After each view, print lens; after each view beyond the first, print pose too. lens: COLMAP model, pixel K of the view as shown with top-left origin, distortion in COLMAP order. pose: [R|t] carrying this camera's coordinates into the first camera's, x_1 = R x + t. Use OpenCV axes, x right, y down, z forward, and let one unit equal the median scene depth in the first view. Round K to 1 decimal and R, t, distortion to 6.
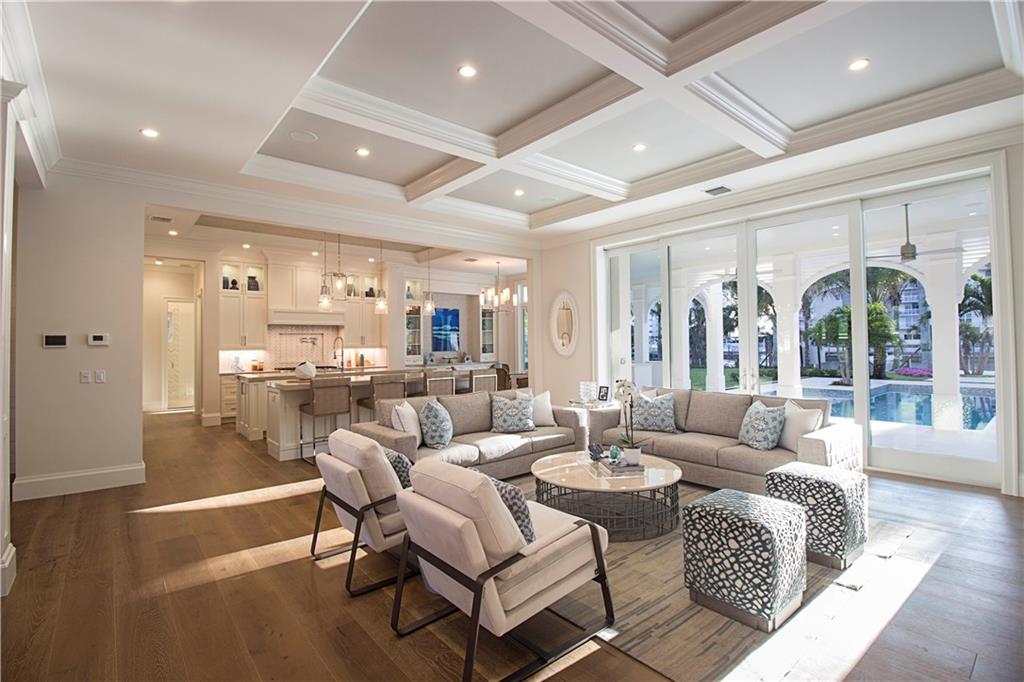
lens RADIAL K [[476.1, 0, 514.6], [0, 476.1, 333.8], [0, 0, 1]] dist [-0.004208, -0.001014]
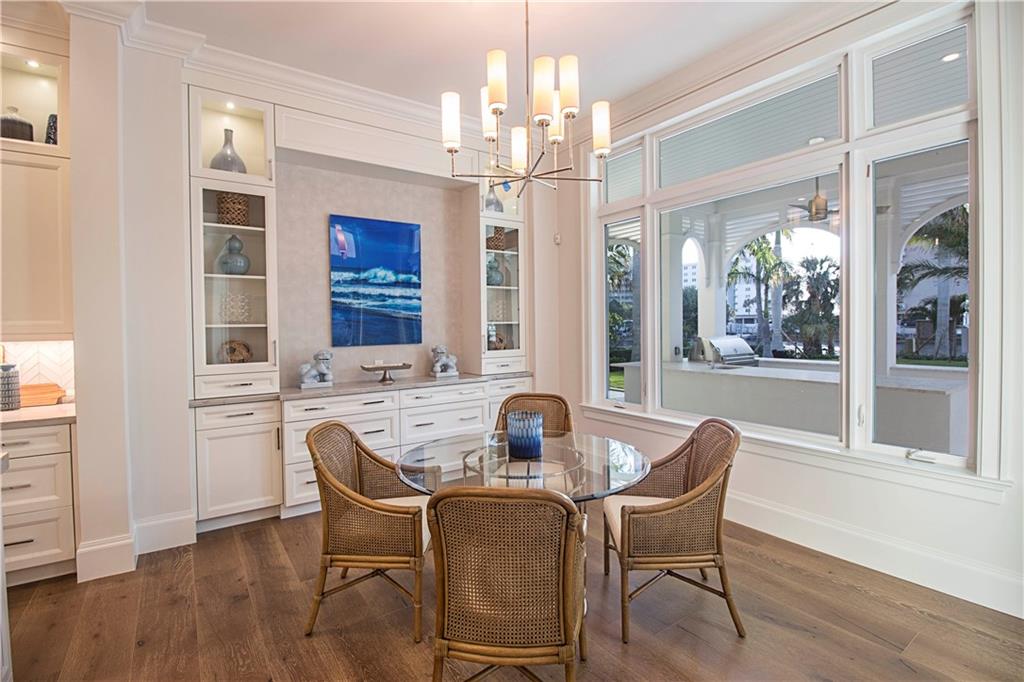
lens RADIAL K [[476.1, 0, 514.6], [0, 476.1, 333.8], [0, 0, 1]] dist [-0.004208, -0.001014]
pose [[0.995295, 0.006386, -0.096683, -0.026376], [-0.002460, 0.999170, 0.040667, 0.024667], [0.096862, -0.040238, 0.994484, 1.171862]]
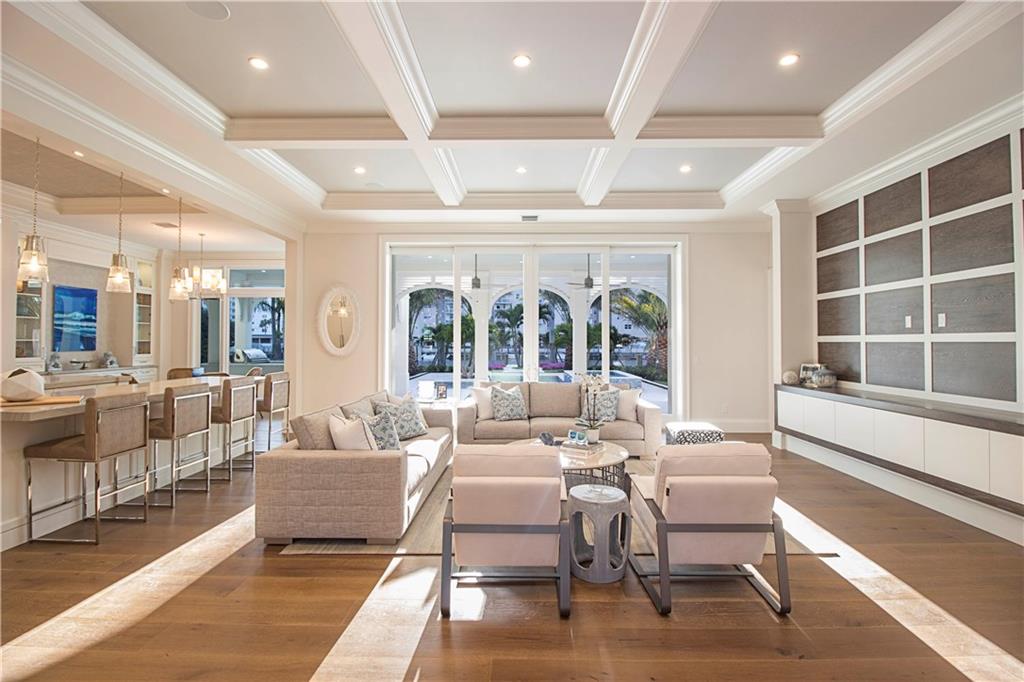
lens RADIAL K [[476.1, 0, 514.6], [0, 476.1, 333.8], [0, 0, 1]] dist [-0.004208, -0.001014]
pose [[0.664366, 0.027566, 0.746899, -0.402683], [-0.025460, 0.999574, -0.014246, 0.010489], [-0.746974, -0.009552, 0.664785, 0.174972]]
